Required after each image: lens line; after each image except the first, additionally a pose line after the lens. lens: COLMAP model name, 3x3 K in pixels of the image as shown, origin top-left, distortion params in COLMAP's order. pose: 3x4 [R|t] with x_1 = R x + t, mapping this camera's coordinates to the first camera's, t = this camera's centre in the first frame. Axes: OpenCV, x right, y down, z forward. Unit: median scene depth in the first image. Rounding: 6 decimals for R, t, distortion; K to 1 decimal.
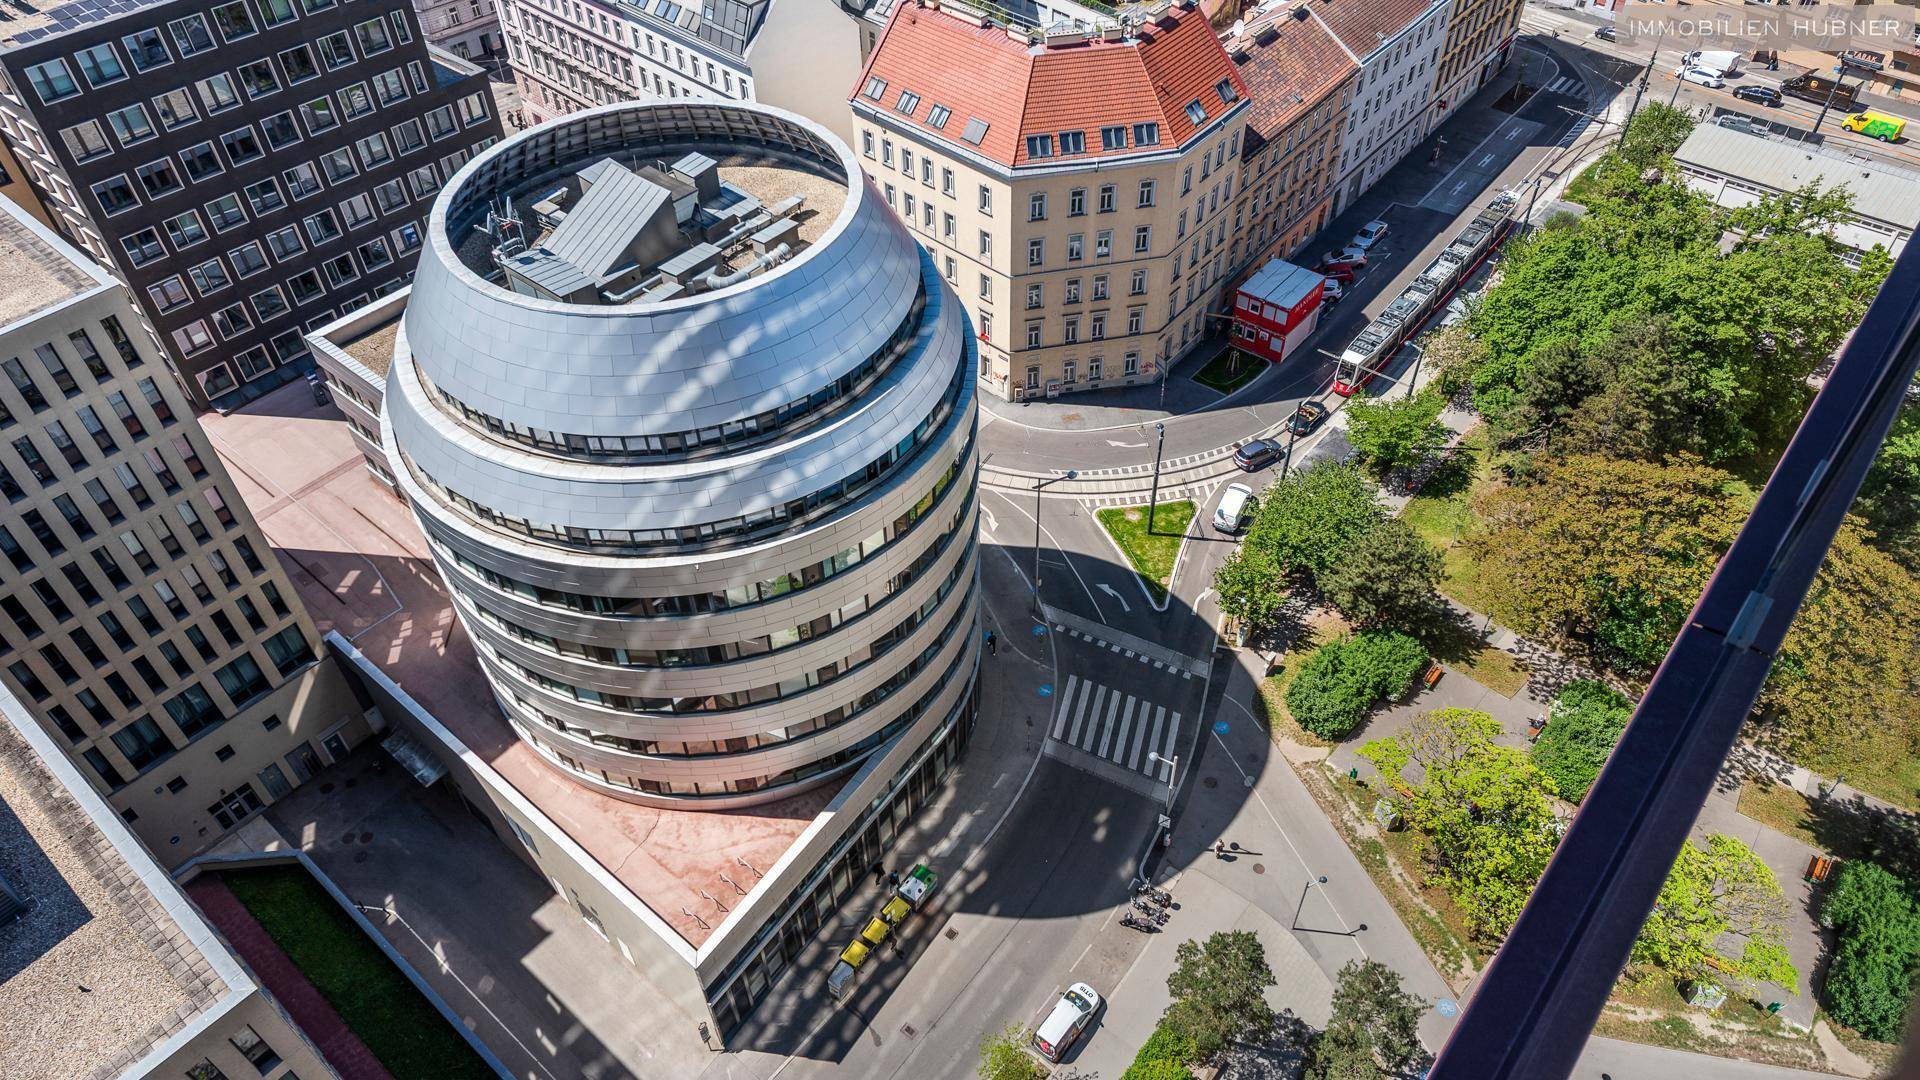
lens RADIAL K [[1259.4, 0, 951.6], [0, 1259.4, 579.3], [0, 0, 1]] dist [0.034246, -0.027788]
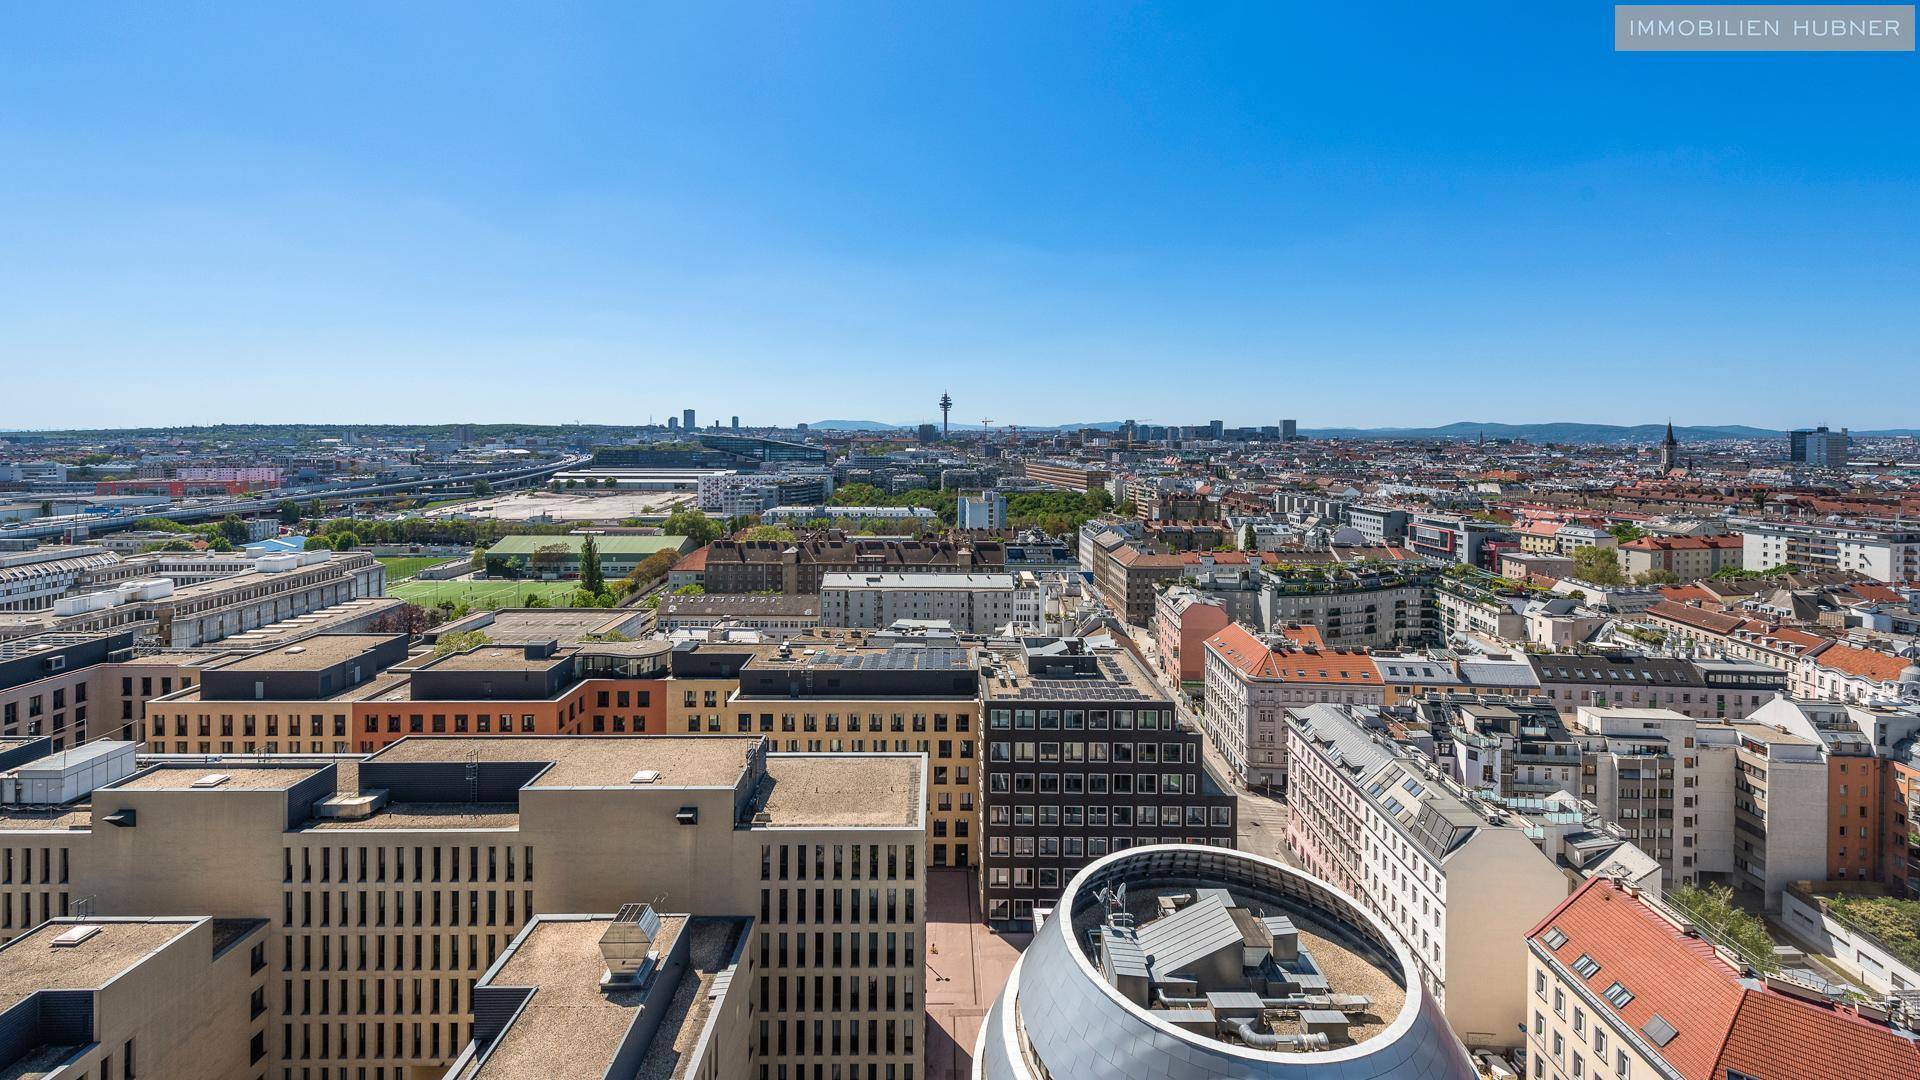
lens RADIAL K [[776.0, 0, 958.8], [0, 776.0, 446.6], [0, 0, 1]] dist [0.005410, -0.001107]
pose [[0.658579, 0.035604, -0.751669, 0.110933], [-0.552856, 0.700545, -0.451206, -0.098946], [0.510513, 0.712720, 0.481048, 0.090056]]
